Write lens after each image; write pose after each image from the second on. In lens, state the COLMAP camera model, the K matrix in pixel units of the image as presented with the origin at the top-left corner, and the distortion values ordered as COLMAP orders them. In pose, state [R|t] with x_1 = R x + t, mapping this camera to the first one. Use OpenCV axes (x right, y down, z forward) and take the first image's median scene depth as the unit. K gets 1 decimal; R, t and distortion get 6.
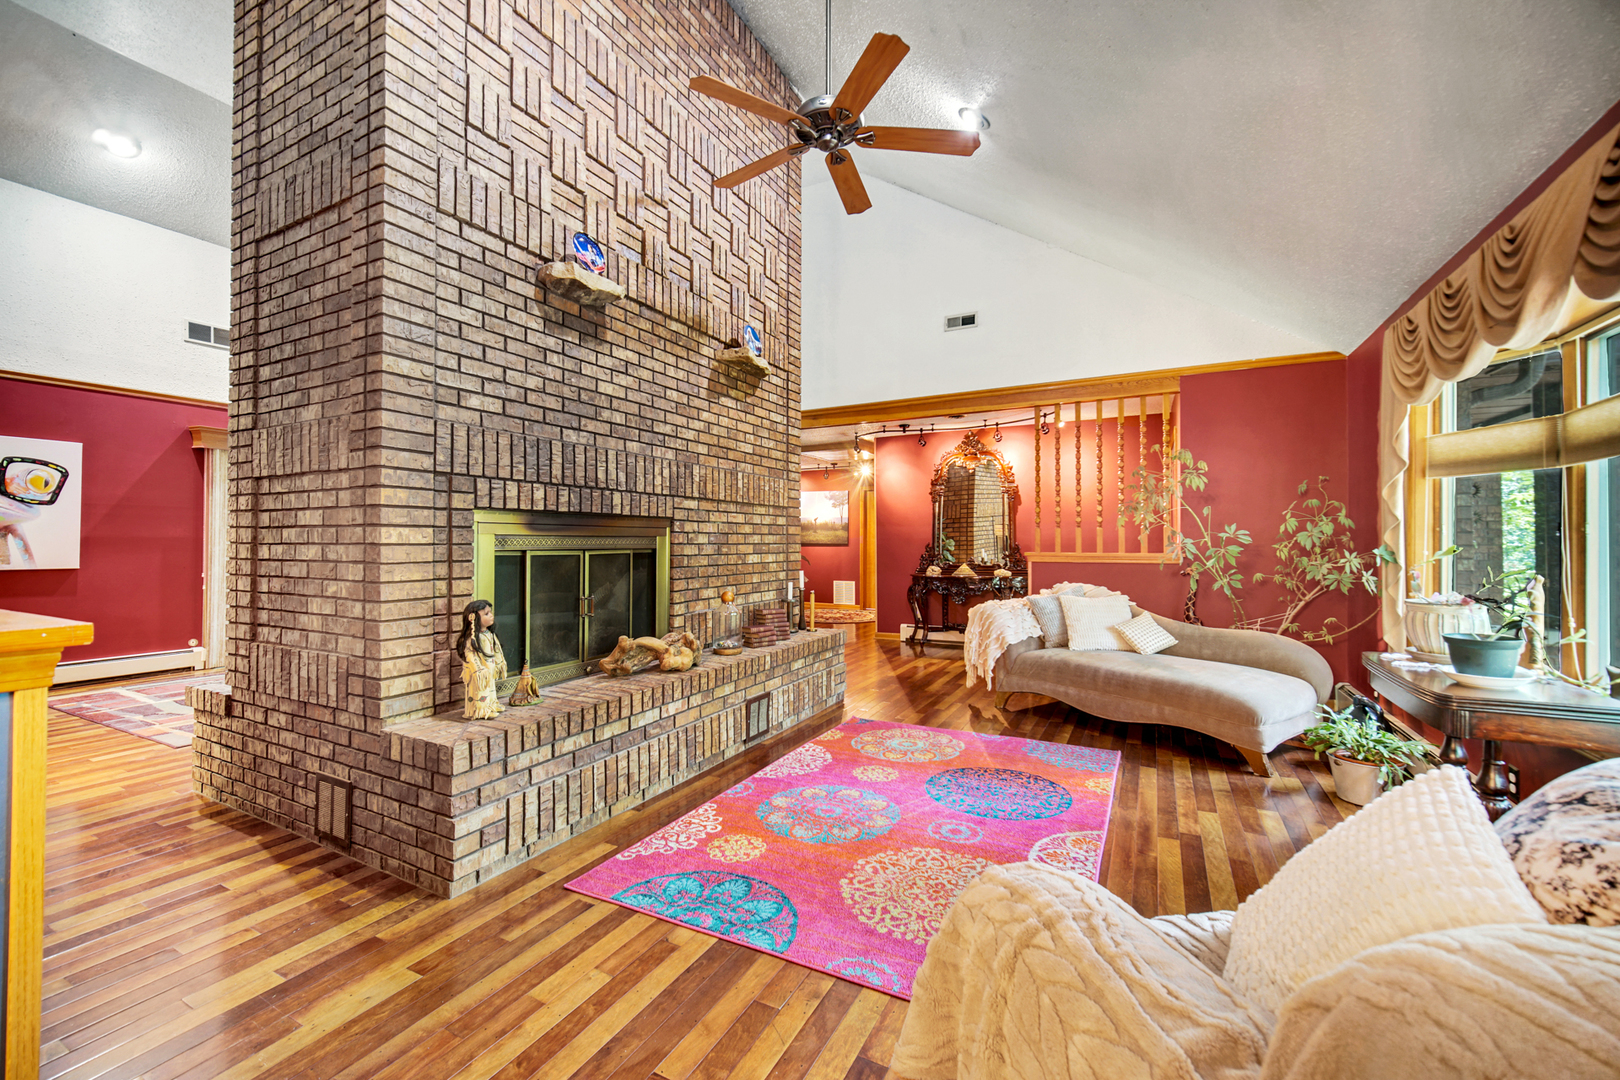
lens RADIAL K [[655.5, 0, 802.6], [0, 655.5, 538.2], [0, 0, 1]] dist [0.000201, 0.000381]
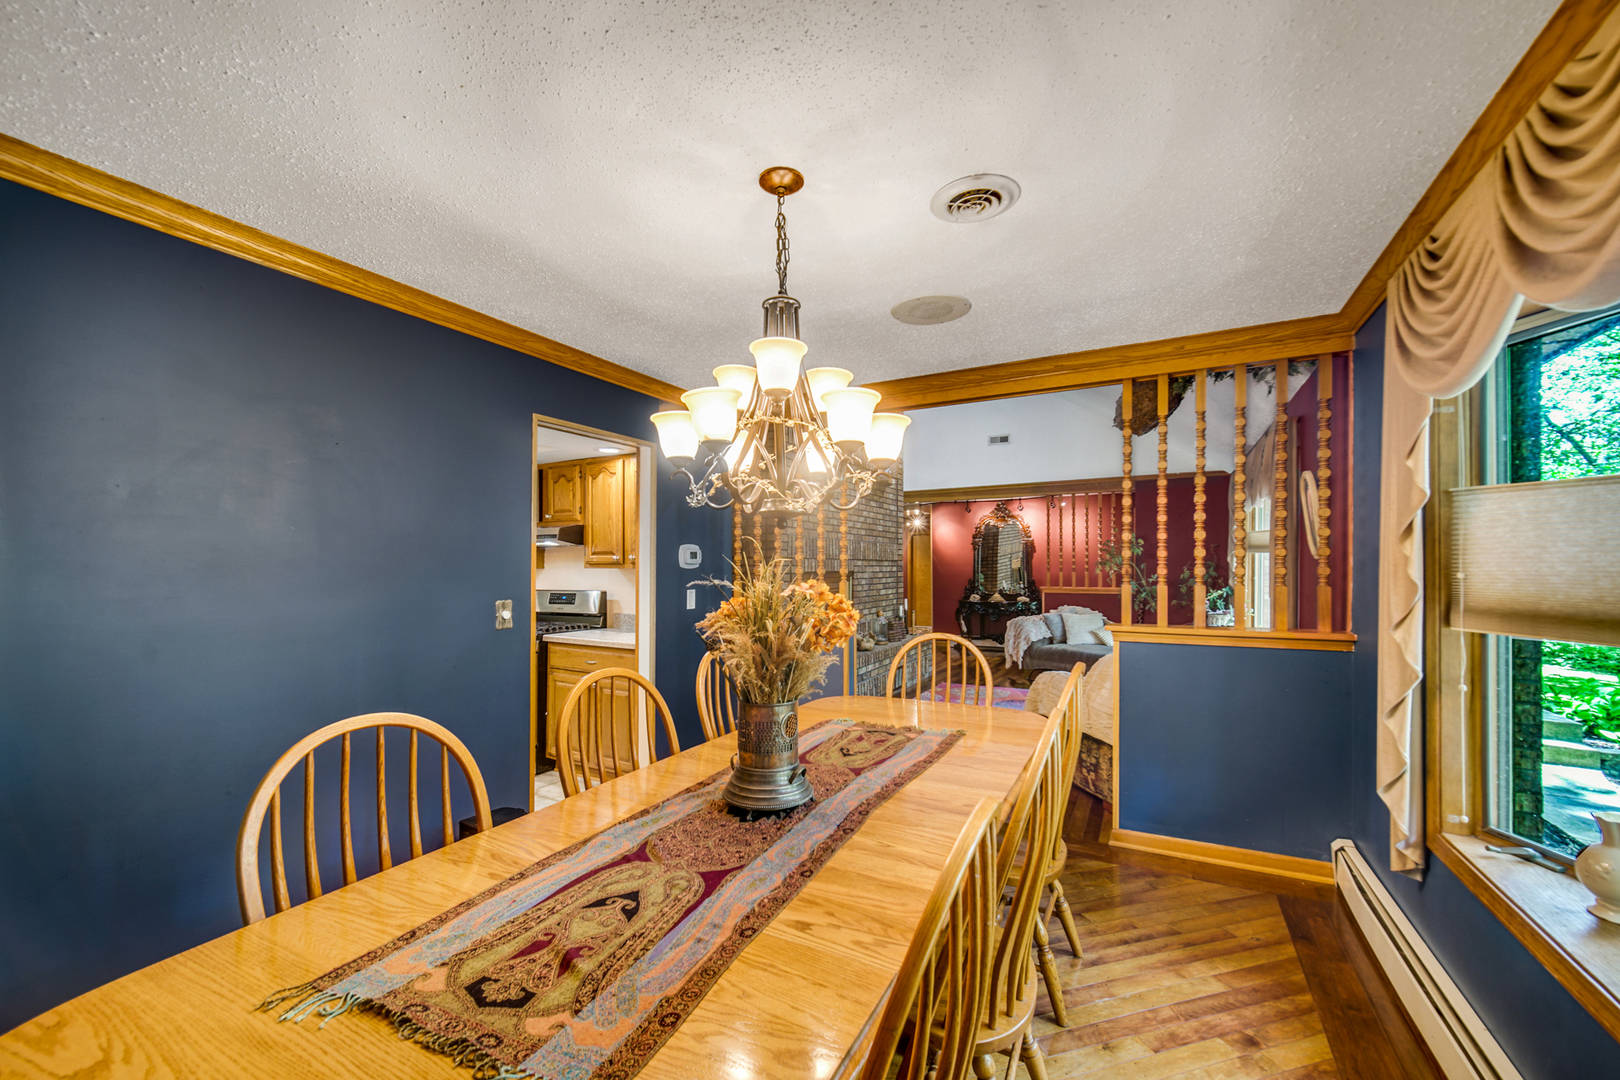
lens RADIAL K [[655.5, 0, 796.9], [0, 655.5, 568.9], [0, 0, 1]] dist [0.000201, 0.000381]
pose [[0.999930, -0.001389, -0.011766, -0.235146], [0.001529, 0.999929, 0.011853, -0.041930], [0.011749, -0.011870, 0.999861, -0.605131]]
